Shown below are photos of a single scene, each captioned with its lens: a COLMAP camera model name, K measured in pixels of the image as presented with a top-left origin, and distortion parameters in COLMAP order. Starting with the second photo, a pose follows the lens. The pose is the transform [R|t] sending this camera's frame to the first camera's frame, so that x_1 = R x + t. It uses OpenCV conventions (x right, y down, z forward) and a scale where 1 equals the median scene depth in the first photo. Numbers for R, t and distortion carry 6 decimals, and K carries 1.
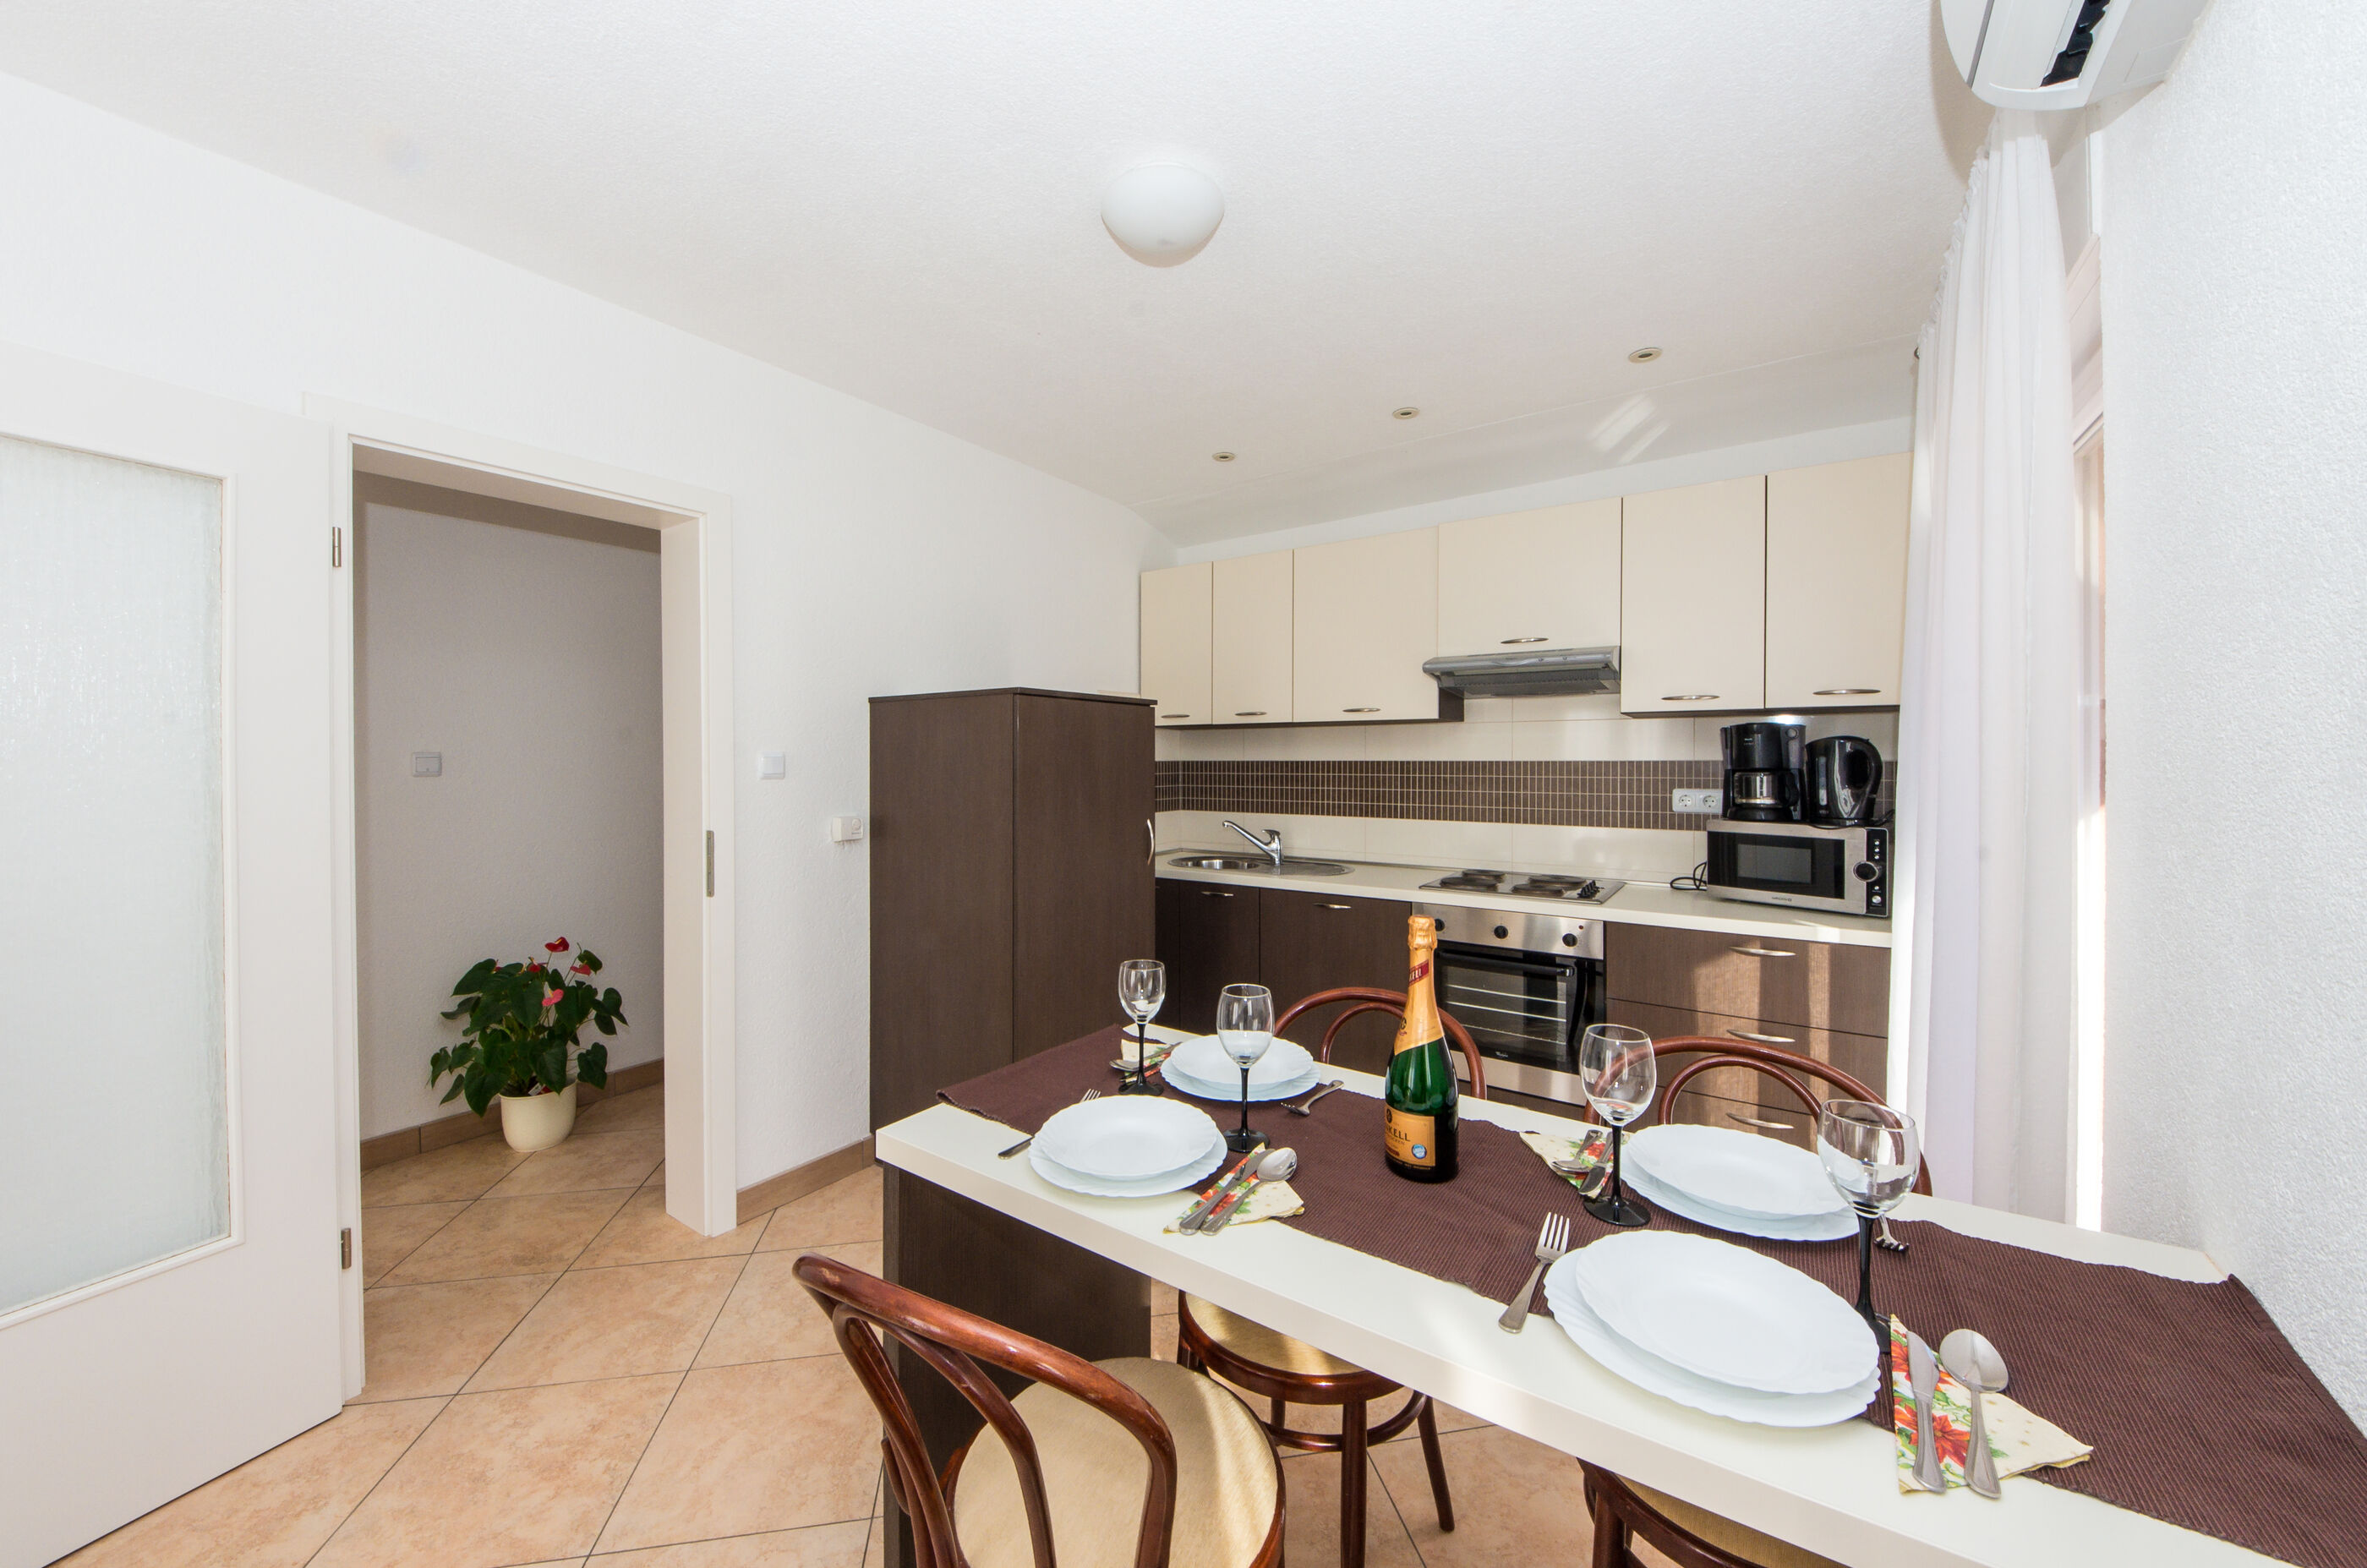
lens RADIAL K [[880.8, 0, 1183.5], [0, 880.8, 784.0], [0, 0, 1]] dist [0.026044, -0.016535]
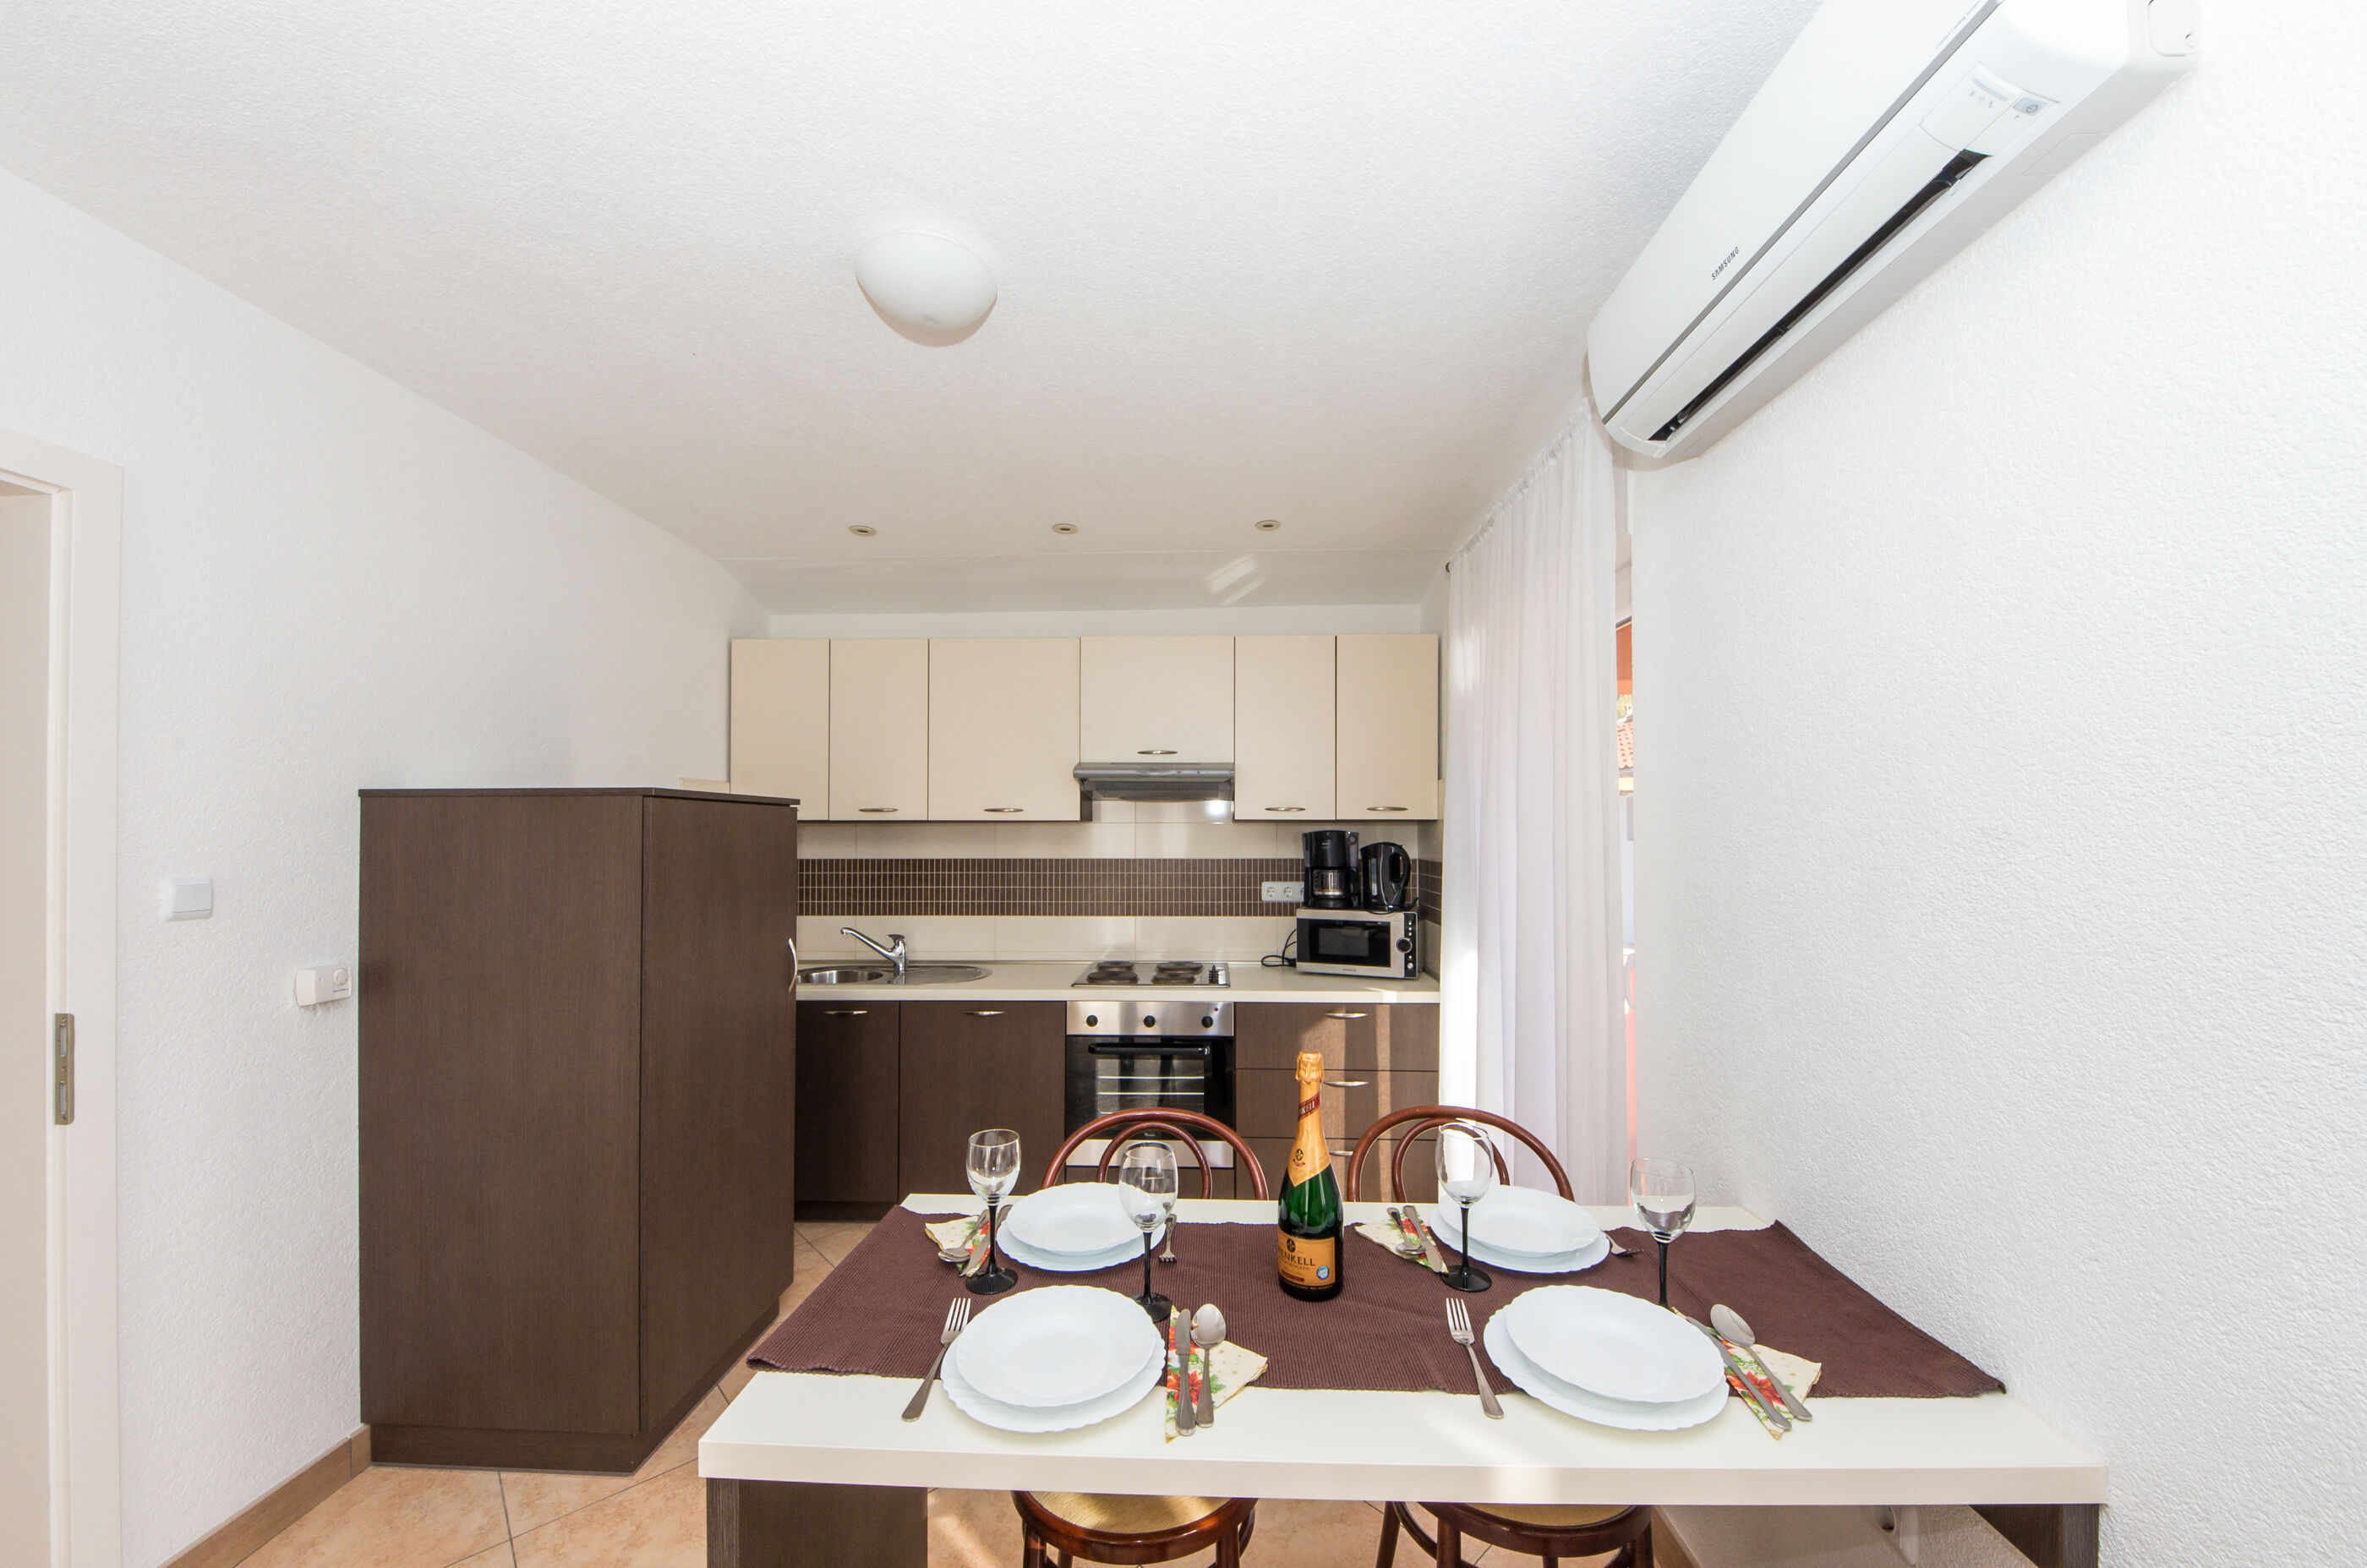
lens RADIAL K [[874.7, 0, 1184.0], [0, 874.7, 829.9], [0, 0, 1]] dist [0.017458, -0.015192]
pose [[0.834209, 0.000820, 0.551449, -0.208333], [0.012311, 0.999722, -0.020111, -0.047479], [-0.551312, 0.023566, 0.833966, 0.082376]]
